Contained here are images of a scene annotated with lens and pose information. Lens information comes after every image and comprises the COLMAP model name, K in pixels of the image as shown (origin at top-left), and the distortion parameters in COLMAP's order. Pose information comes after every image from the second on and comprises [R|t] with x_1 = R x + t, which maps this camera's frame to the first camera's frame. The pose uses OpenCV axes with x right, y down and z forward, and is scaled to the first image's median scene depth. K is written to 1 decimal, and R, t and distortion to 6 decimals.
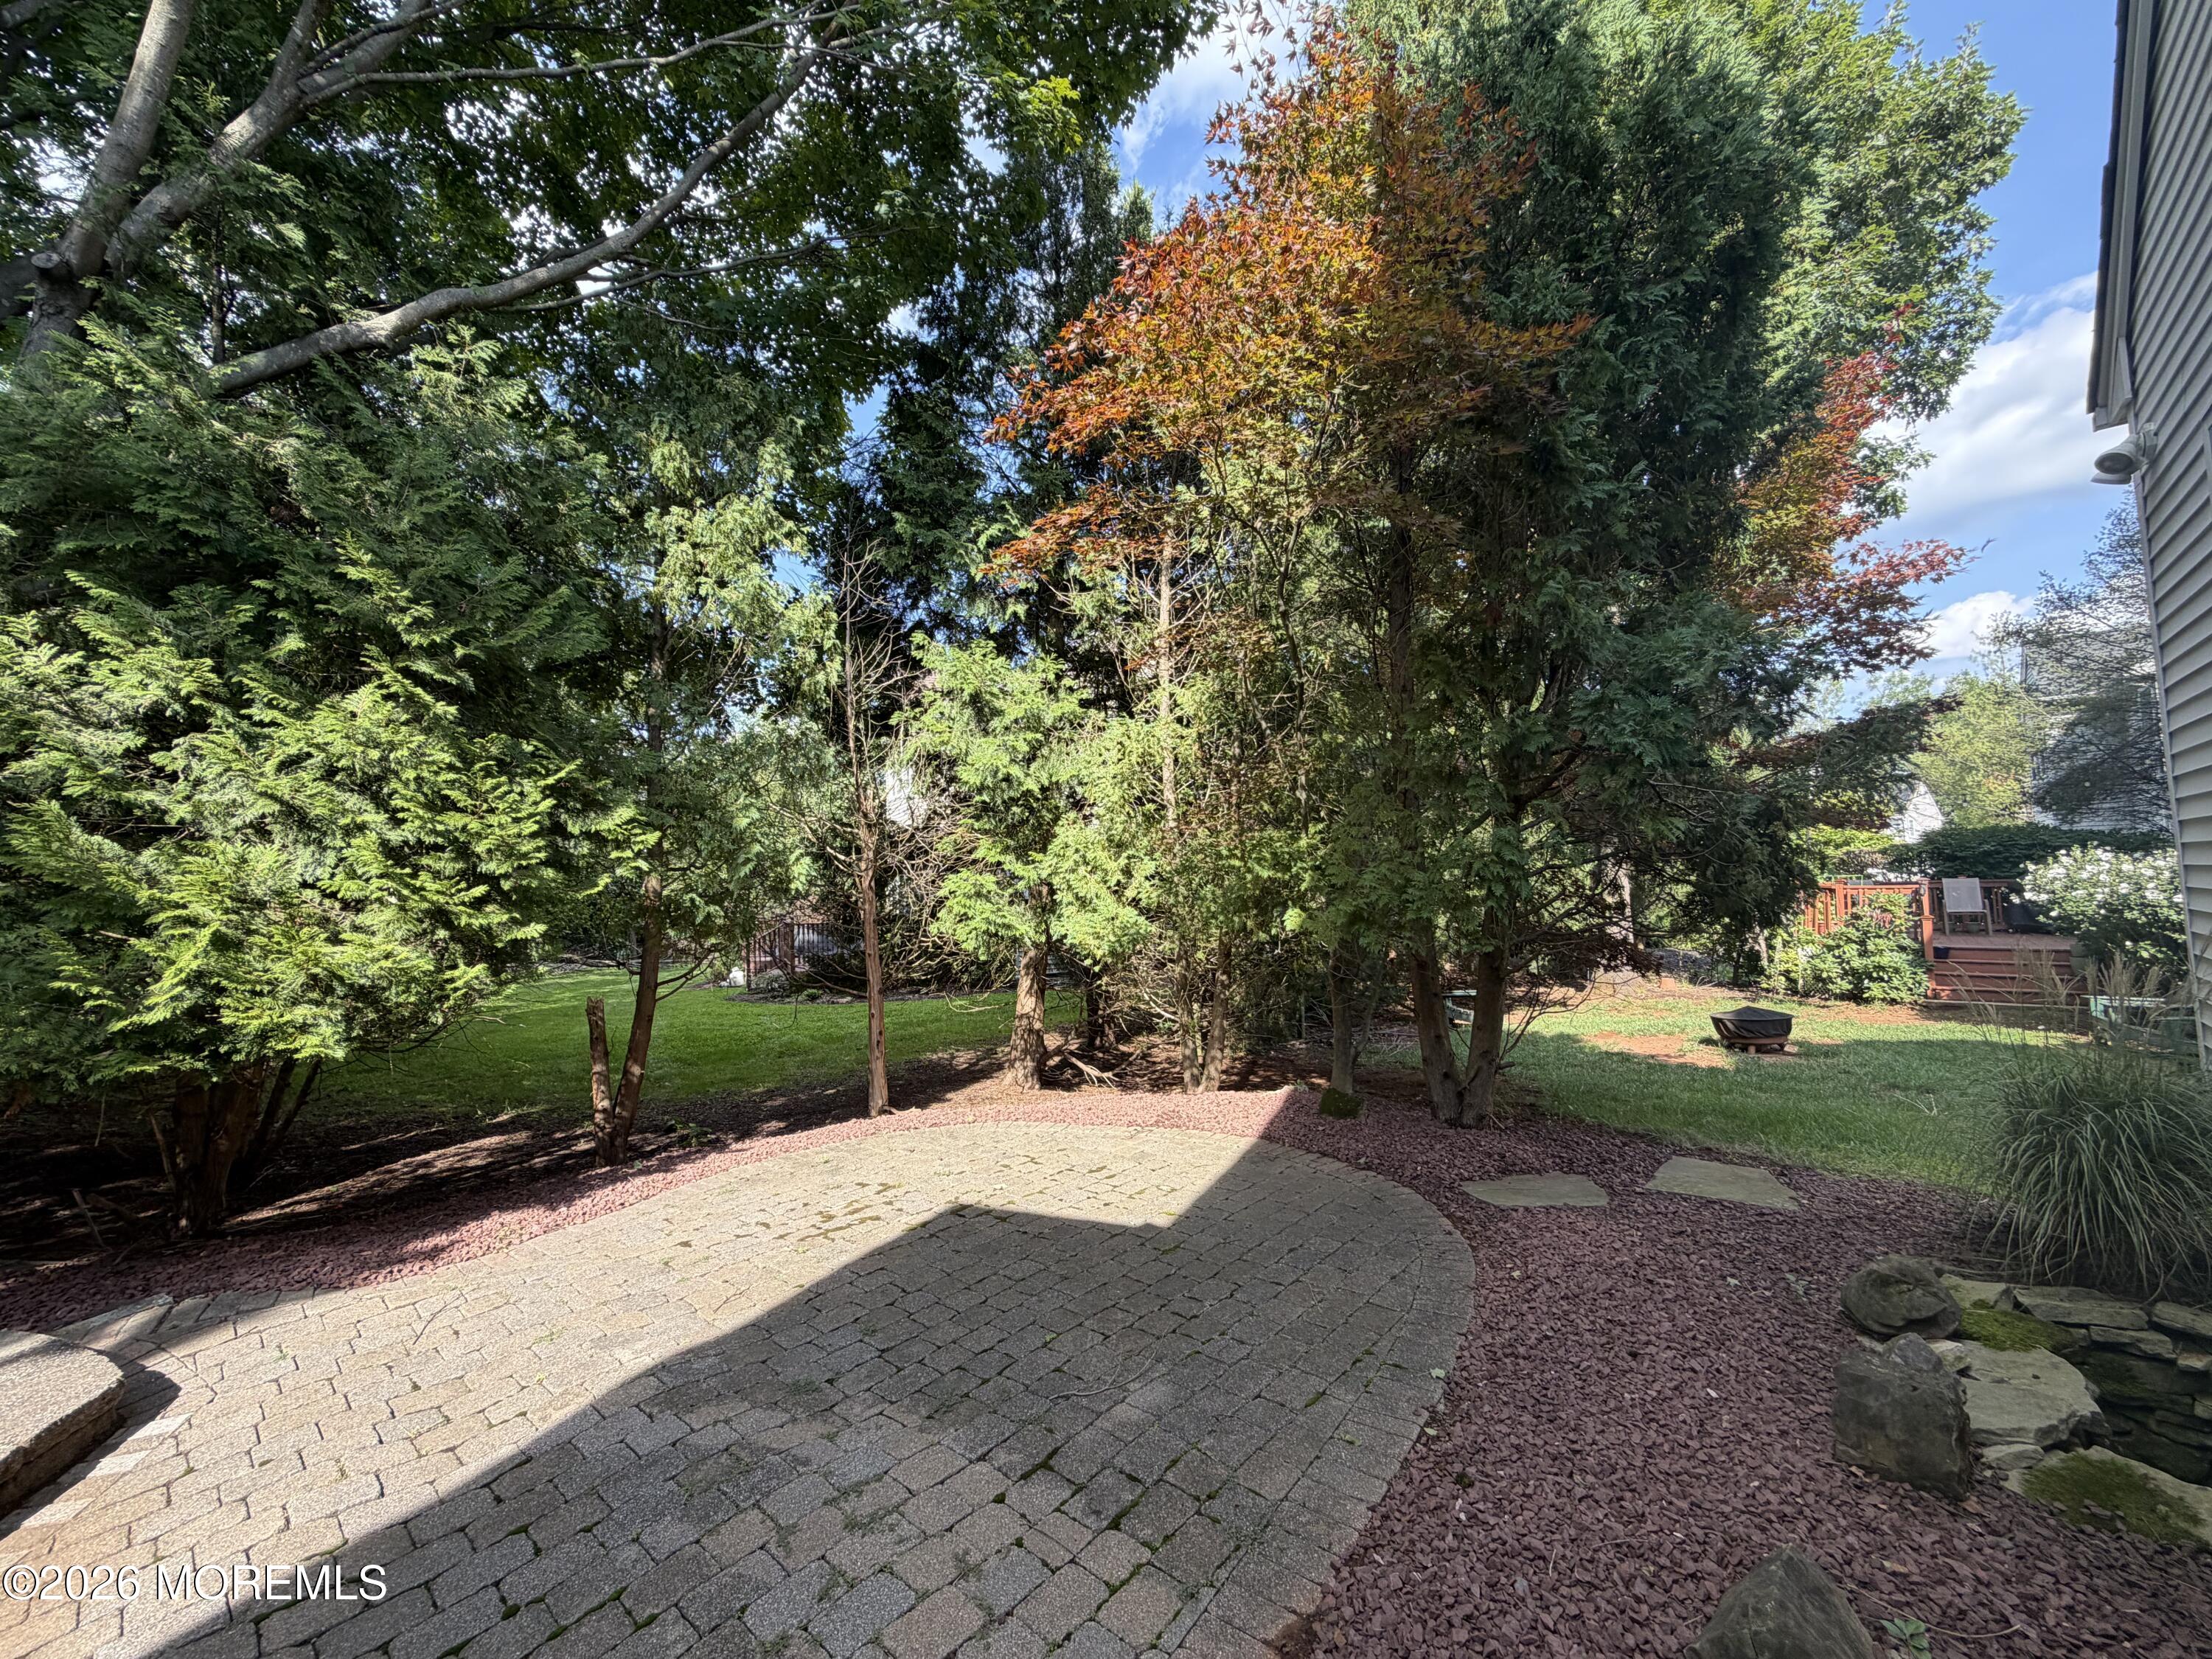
lens RADIAL K [[877.4, 0, 1114.3], [0, 877.4, 829.0], [0, 0, 1]] dist [0.001906, -0.000472]
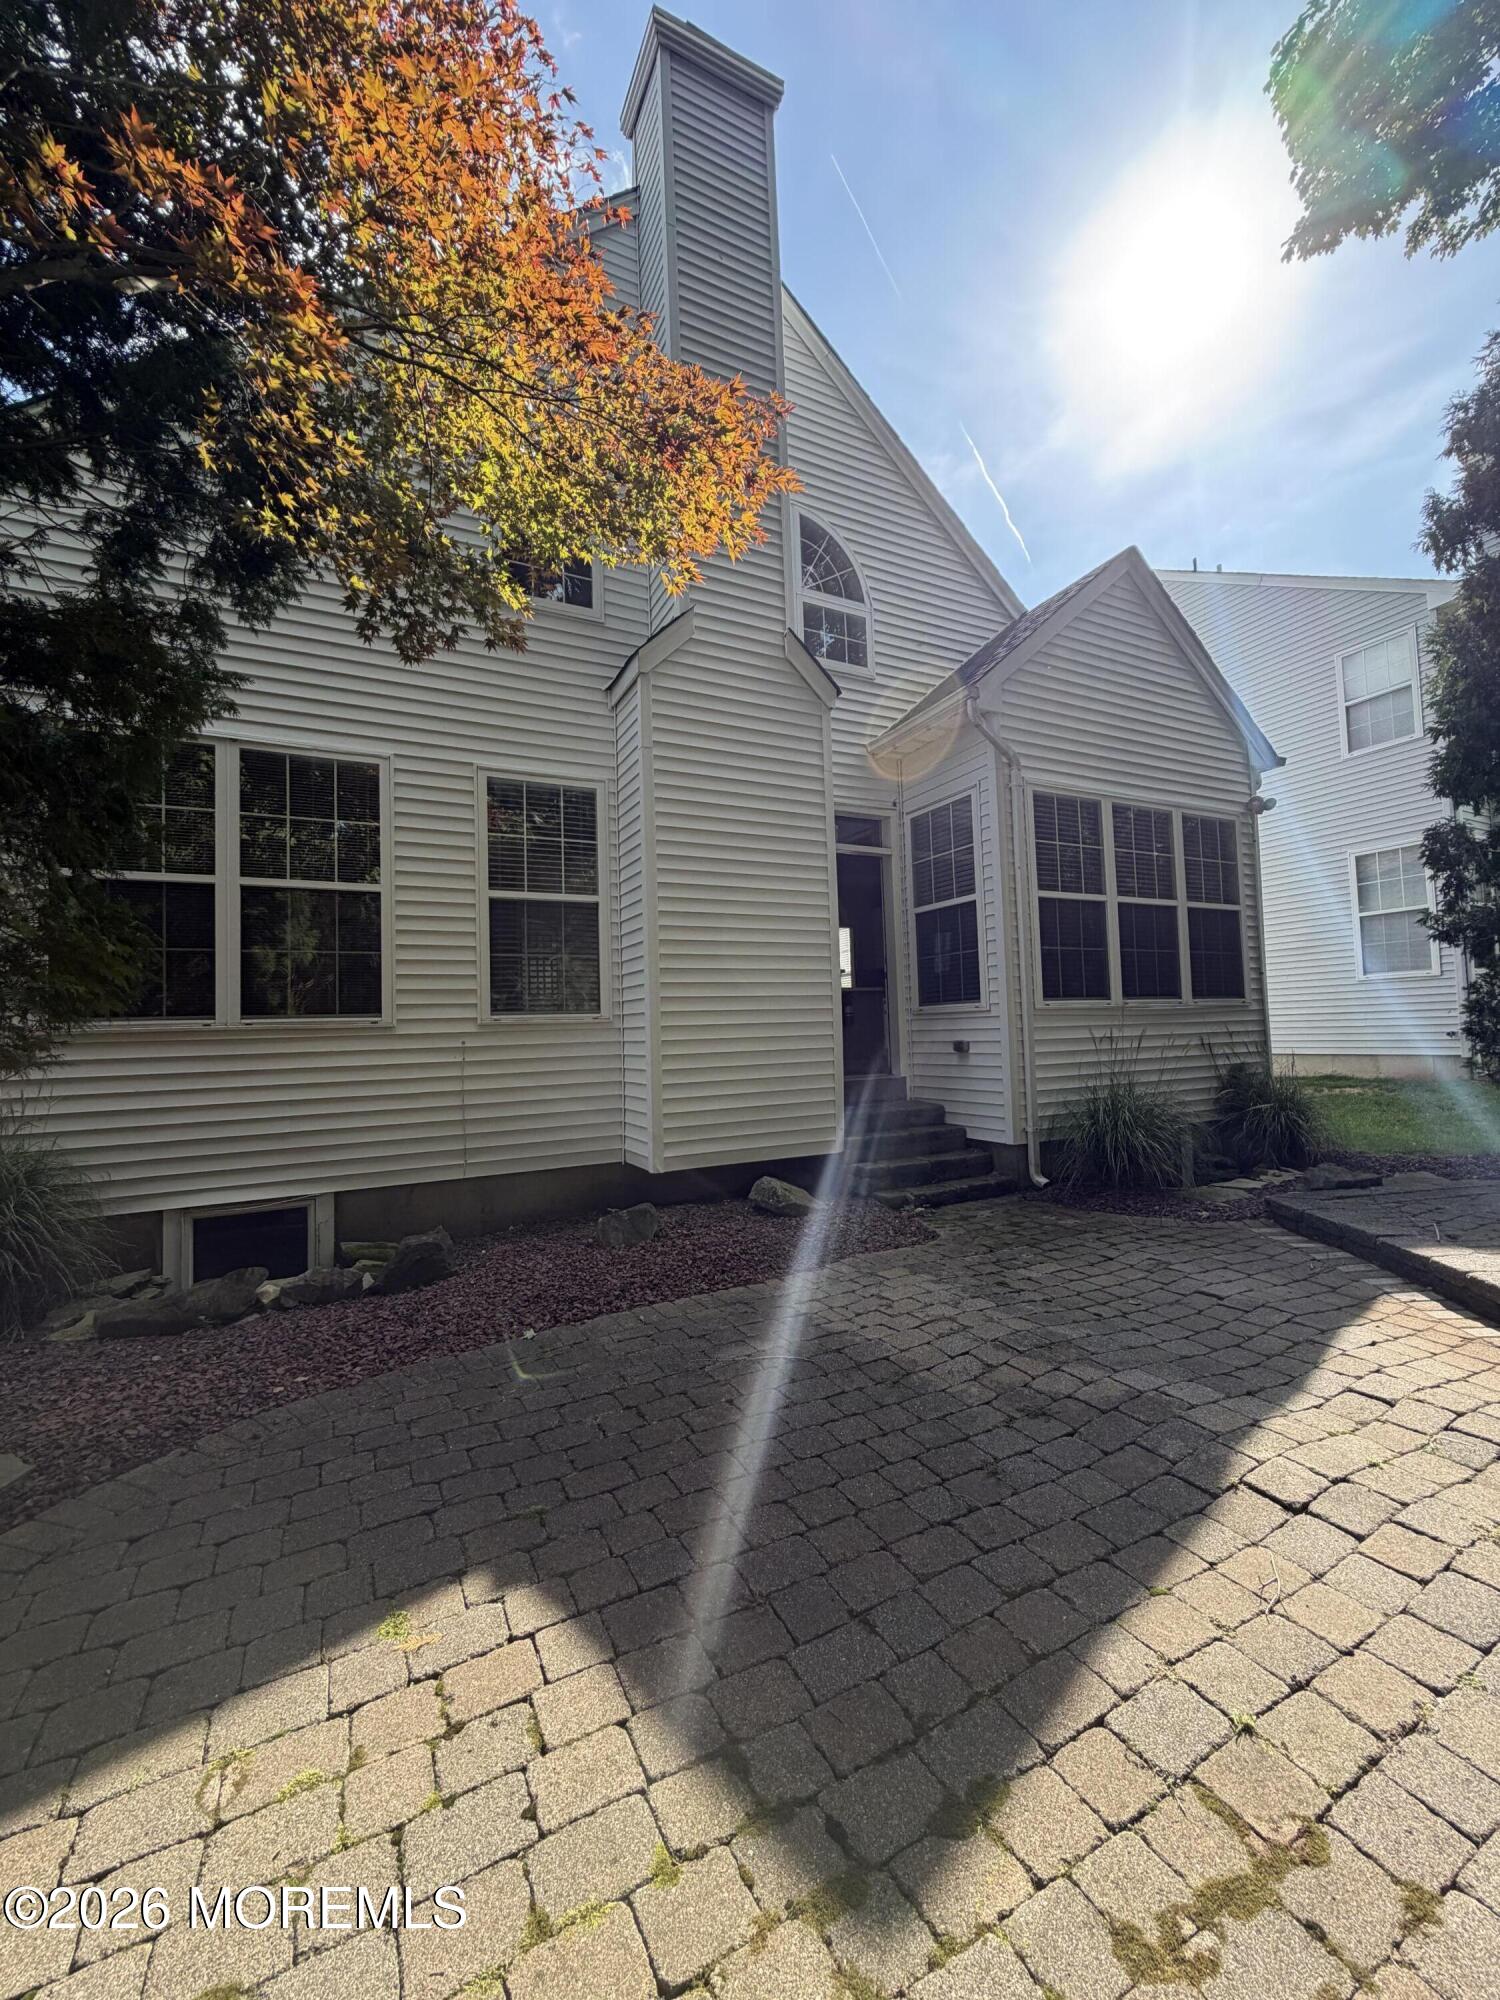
lens RADIAL K [[793.3, 0, 749.2], [0, 793.3, 998.1], [0, 0, 1]] dist [0.001906, -0.000472]
pose [[-0.928690, 0.076717, 0.362835, -0.343492], [0.037636, 0.992815, -0.113588, 0.211811], [-0.368942, -0.091832, -0.924905, 1.666326]]
